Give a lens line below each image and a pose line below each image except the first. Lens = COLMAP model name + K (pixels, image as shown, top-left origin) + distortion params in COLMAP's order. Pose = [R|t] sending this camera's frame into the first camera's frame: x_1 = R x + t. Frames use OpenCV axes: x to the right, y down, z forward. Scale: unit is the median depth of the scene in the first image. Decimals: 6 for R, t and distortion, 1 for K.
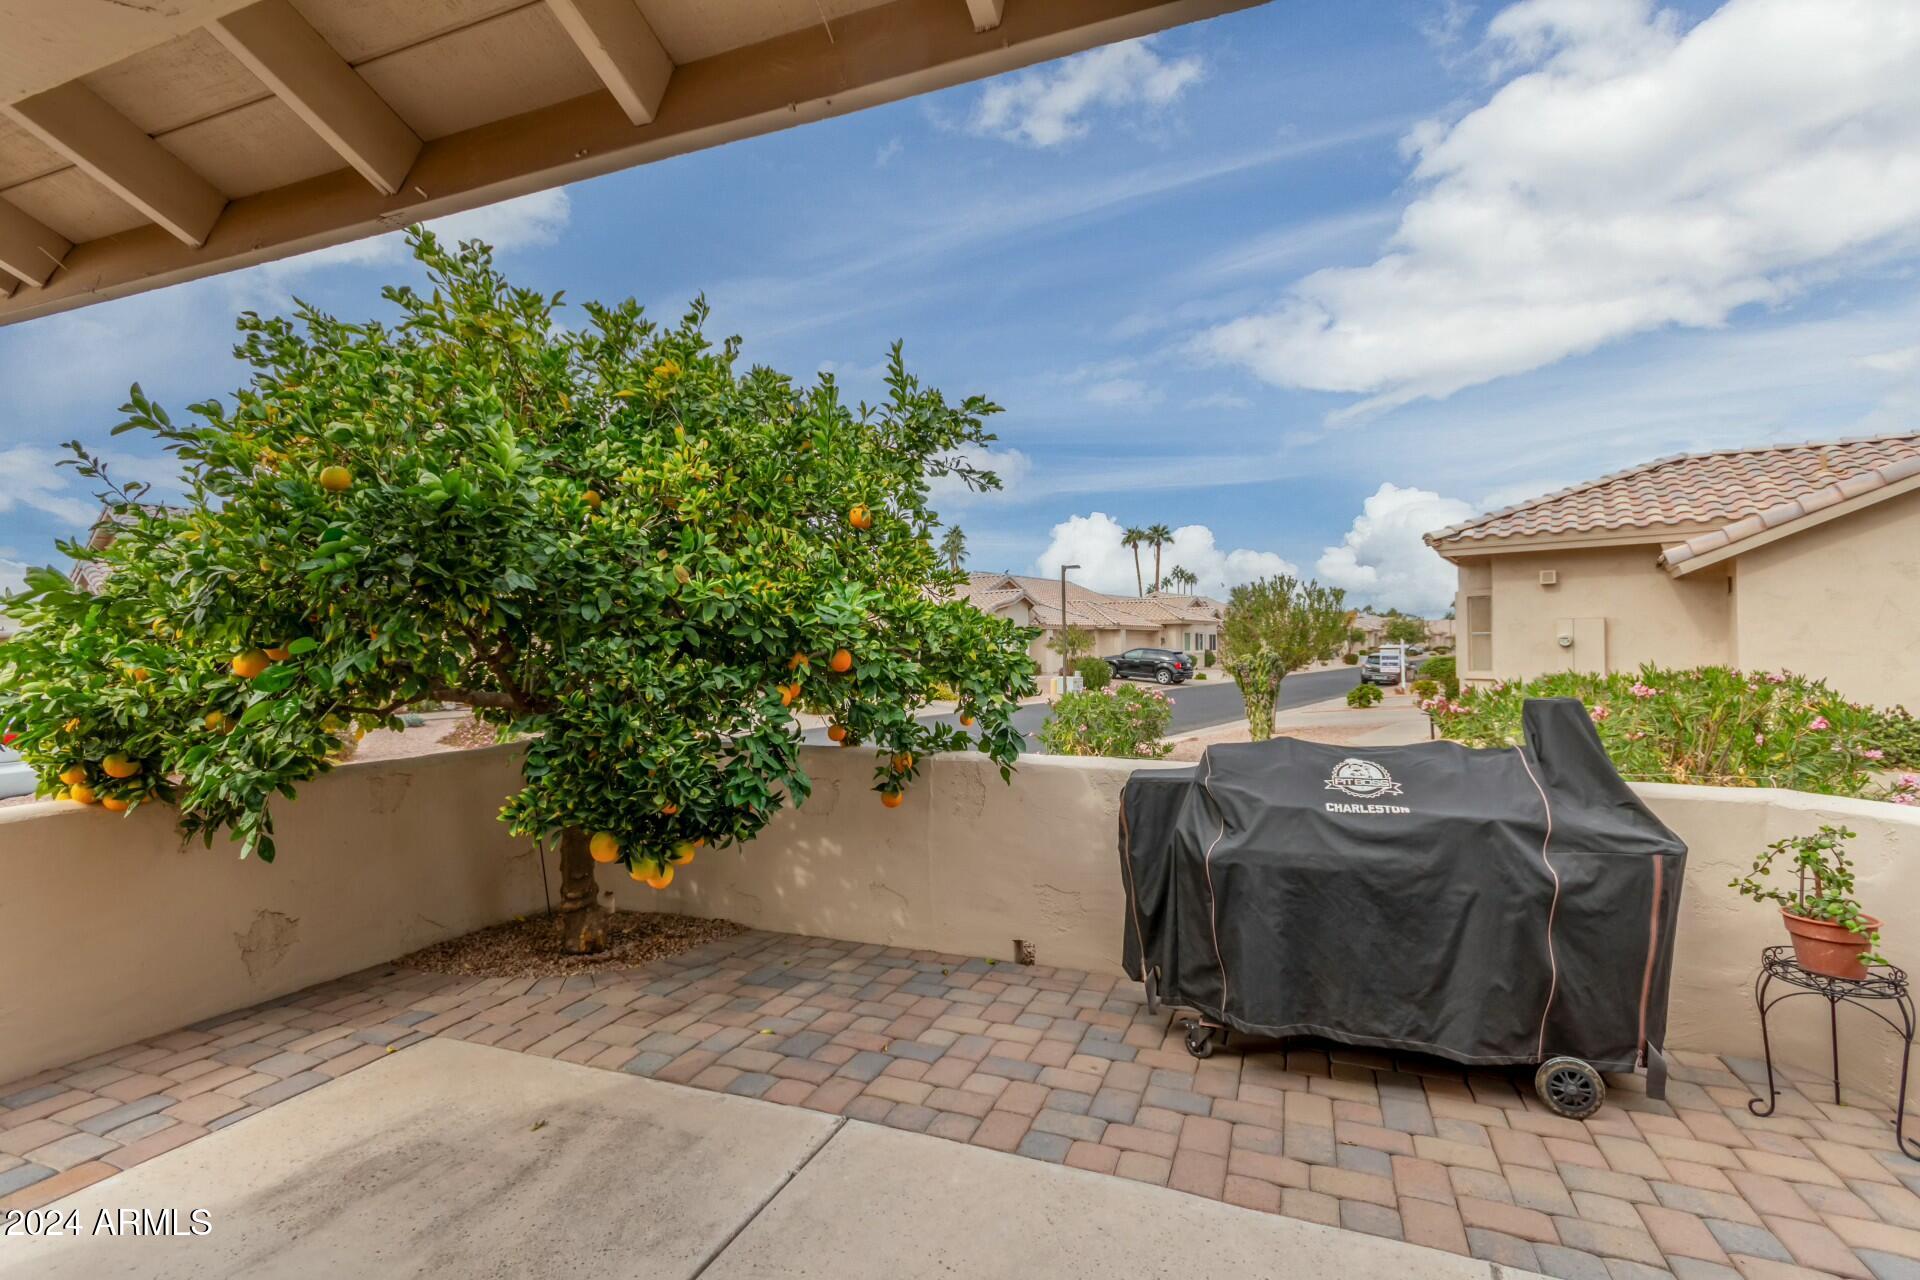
lens RADIAL K [[887.8, 0, 957.2], [0, 887.8, 647.5], [0, 0, 1]] dist [0.010701, -0.002139]
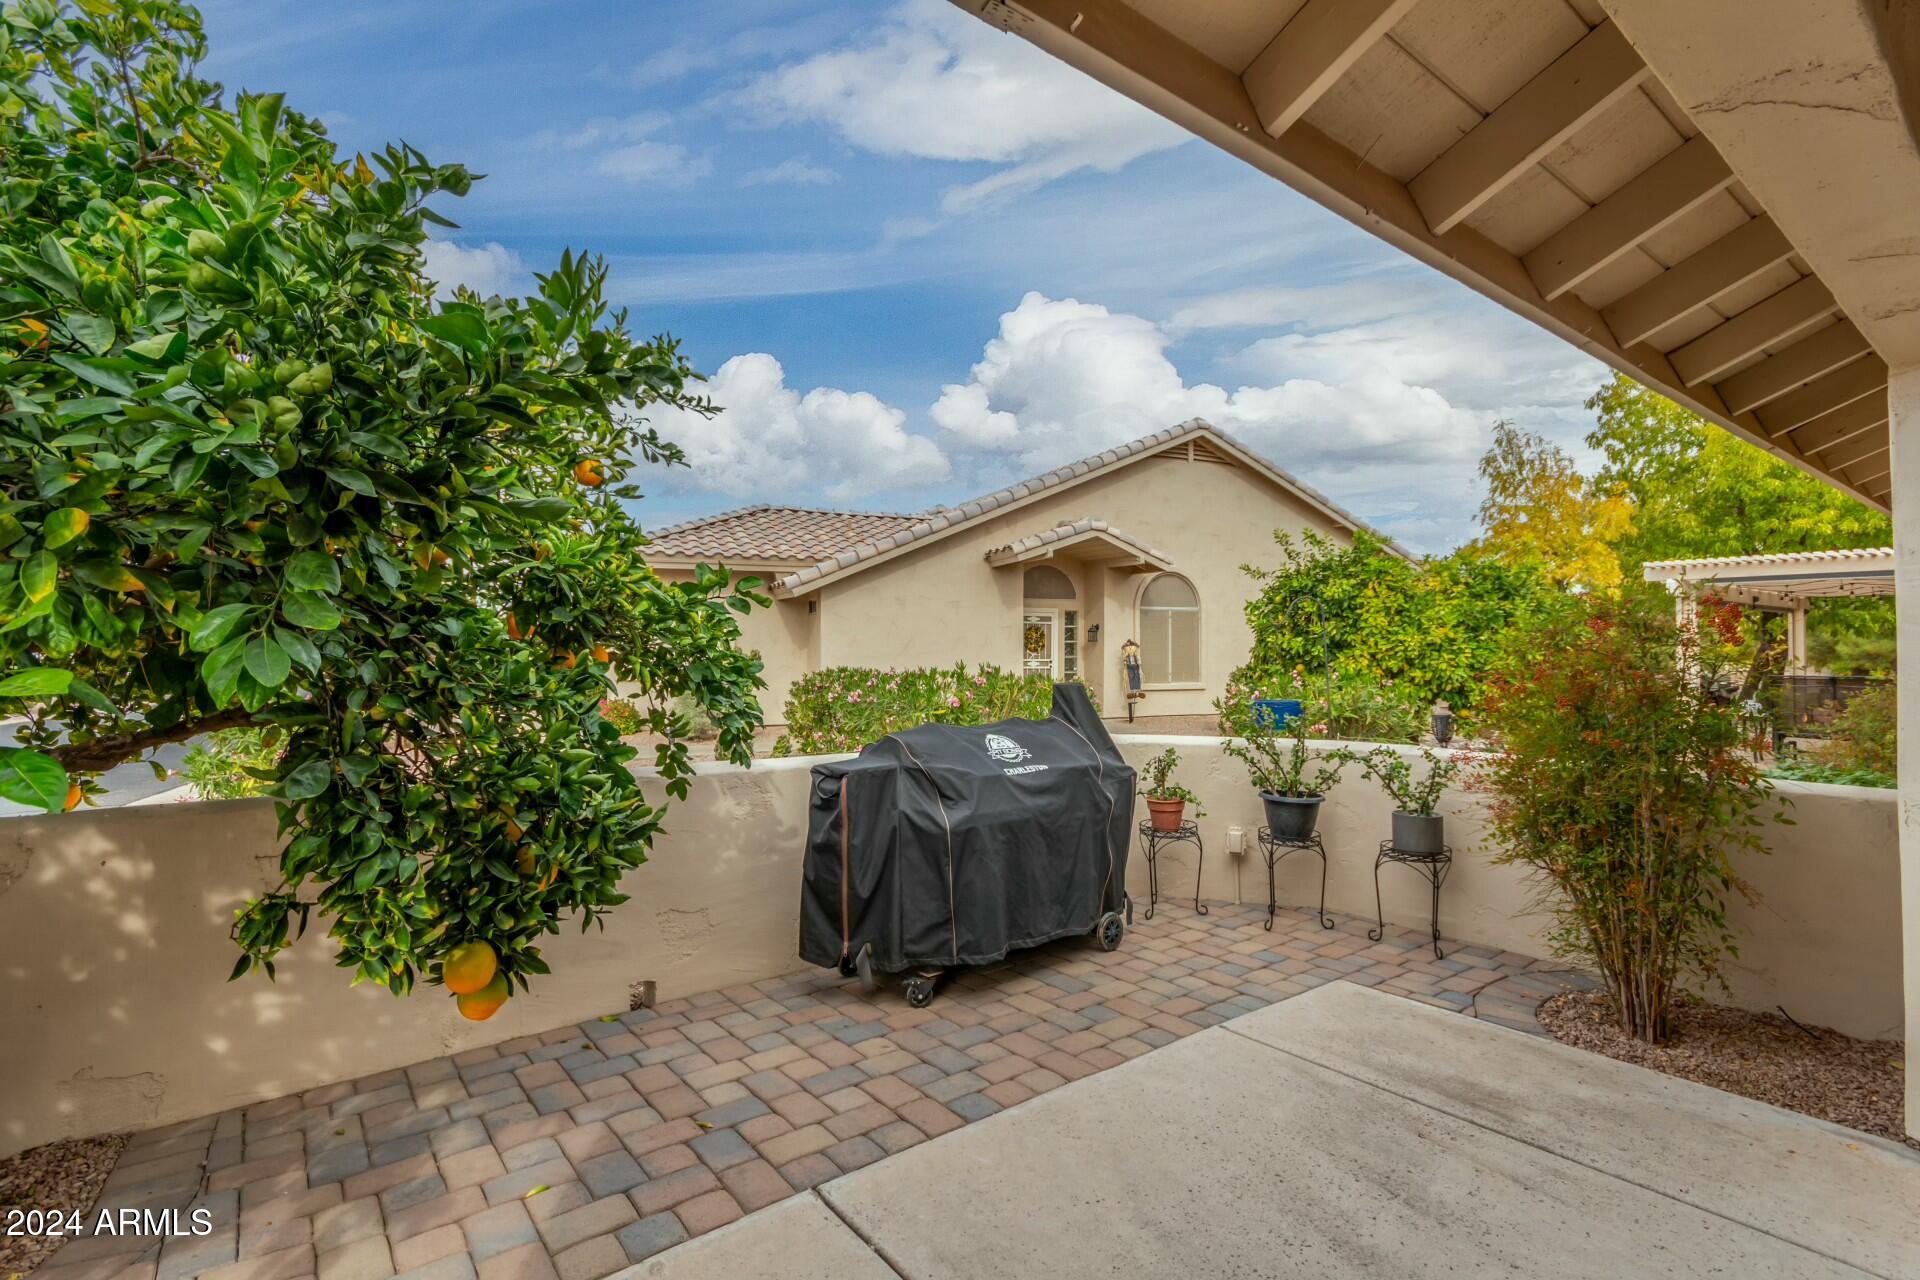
lens RADIAL K [[887.8, 0, 967.1], [0, 887.8, 640.2], [0, 0, 1]] dist [0.010701, -0.002139]
pose [[0.507105, 0.018662, 0.861682, -0.648182], [-0.007663, 0.999824, -0.017144, 0.009070], [-0.861850, 0.002091, 0.507158, 0.349552]]
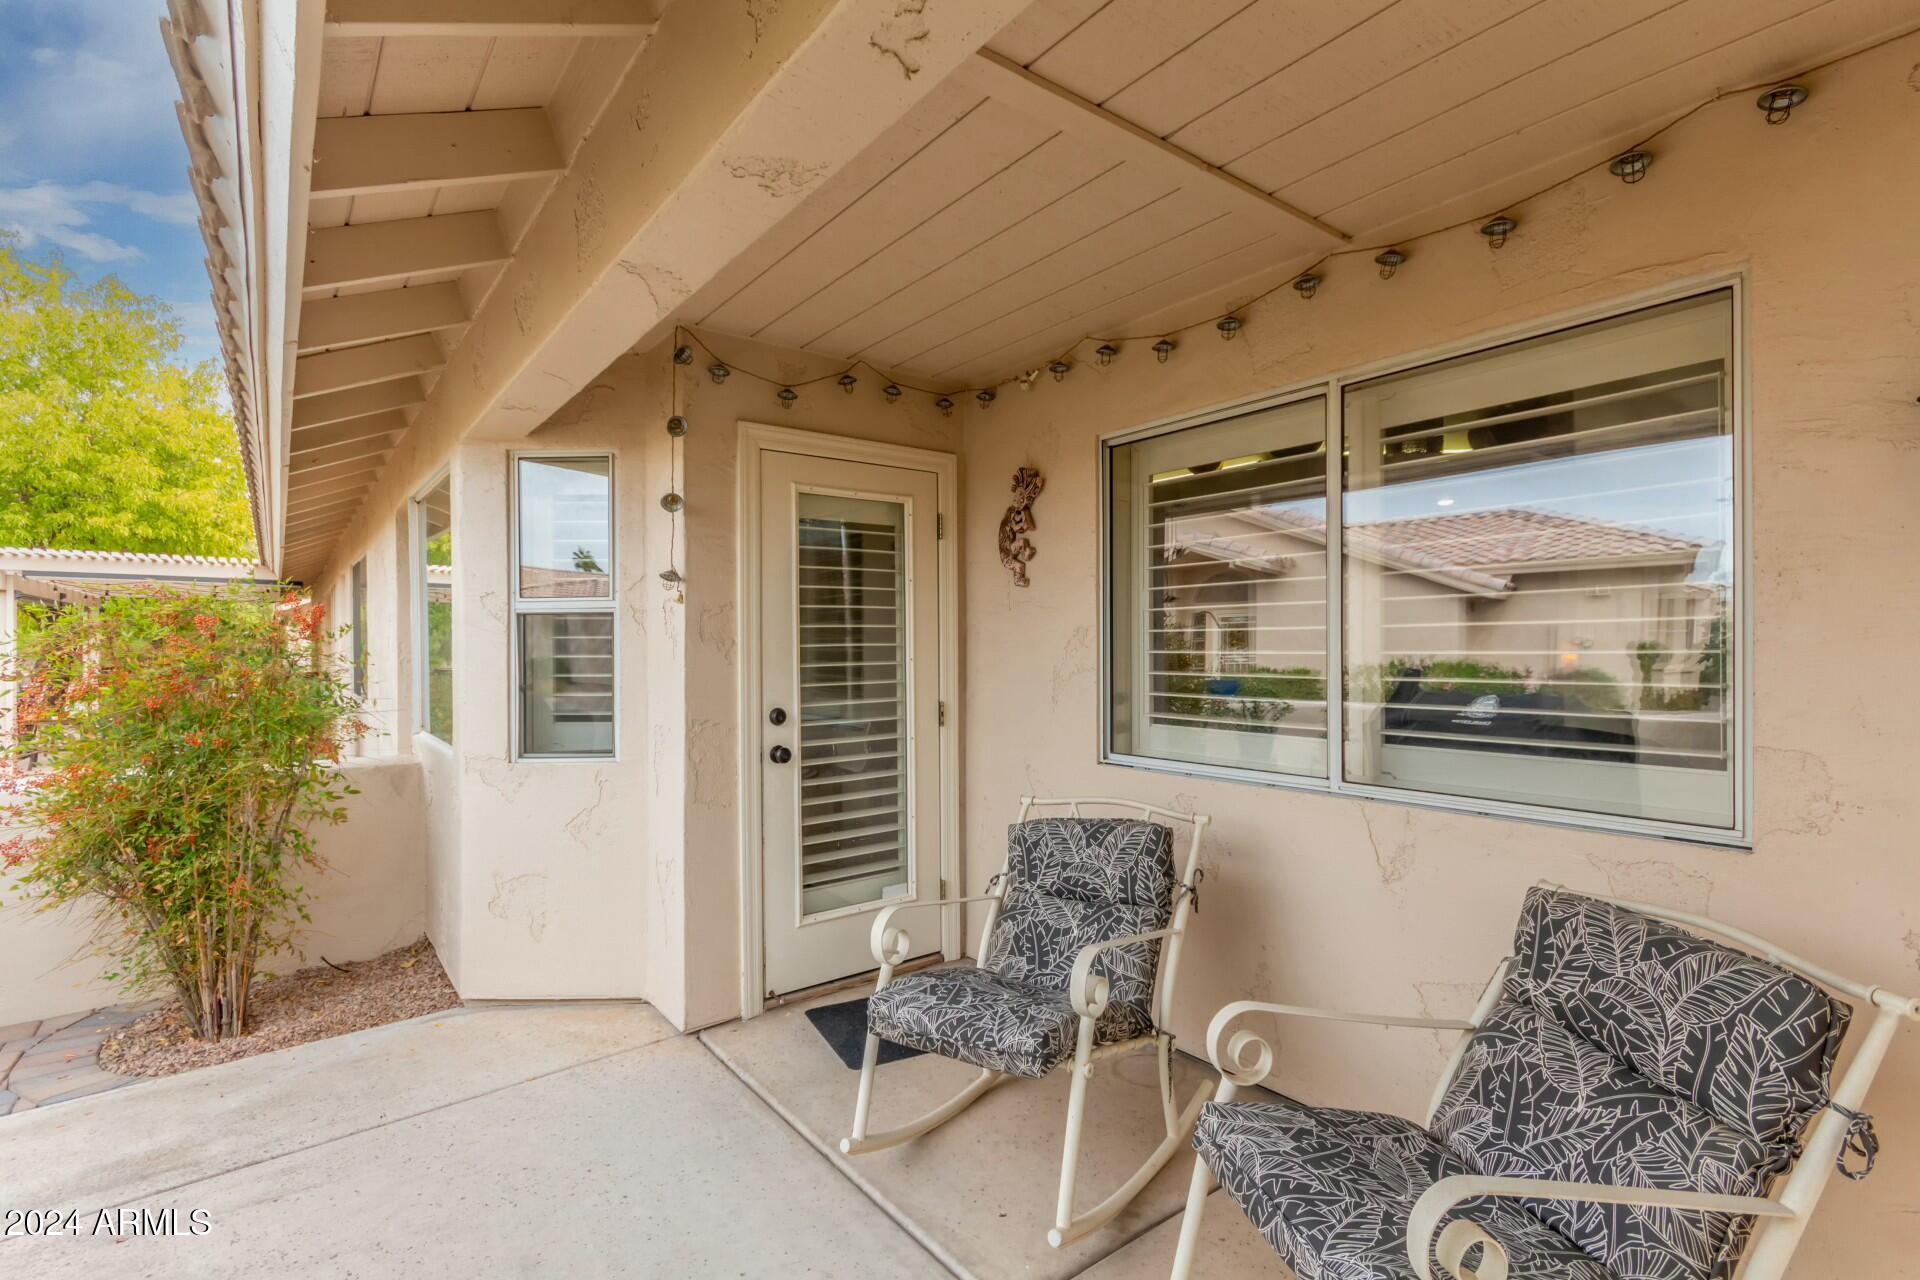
lens RADIAL K [[887.8, 0, 968.7], [0, 887.8, 625.6], [0, 0, 1]] dist [0.010701, -0.002139]
pose [[-0.863123, 0.025562, 0.504347, -0.617075], [0.010774, 0.999423, -0.032216, 0.017485], [-0.504879, -0.022372, -0.862900, 0.642803]]
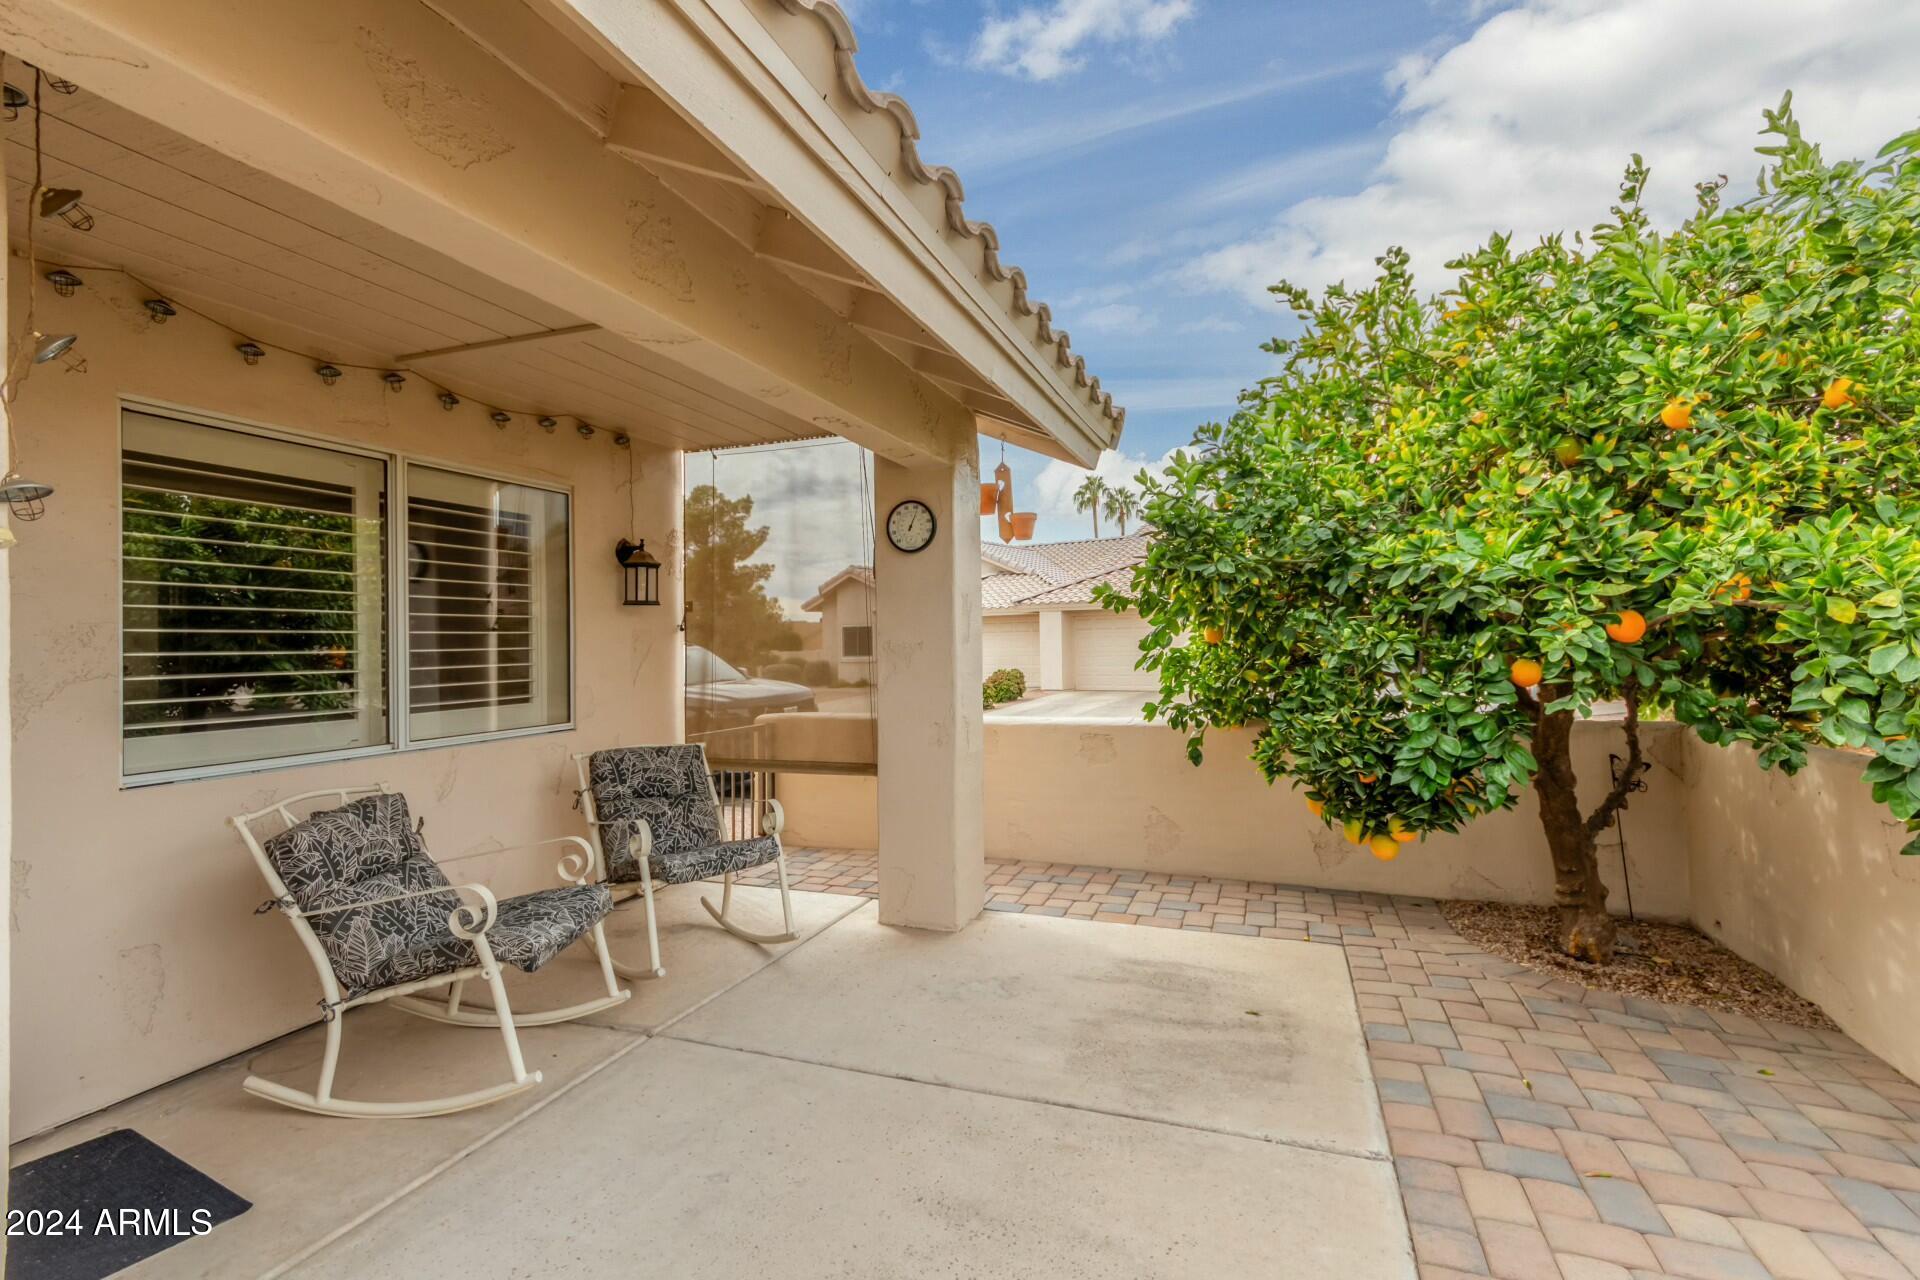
lens RADIAL K [[887.8, 0, 955.9], [0, 887.8, 642.8], [0, 0, 1]] dist [0.010701, -0.002139]
pose [[0.025152, 0.005506, -0.999668, 0.585096], [0.018916, 0.999803, 0.005983, 0.013341], [0.999505, -0.019060, 0.025043, 0.459453]]
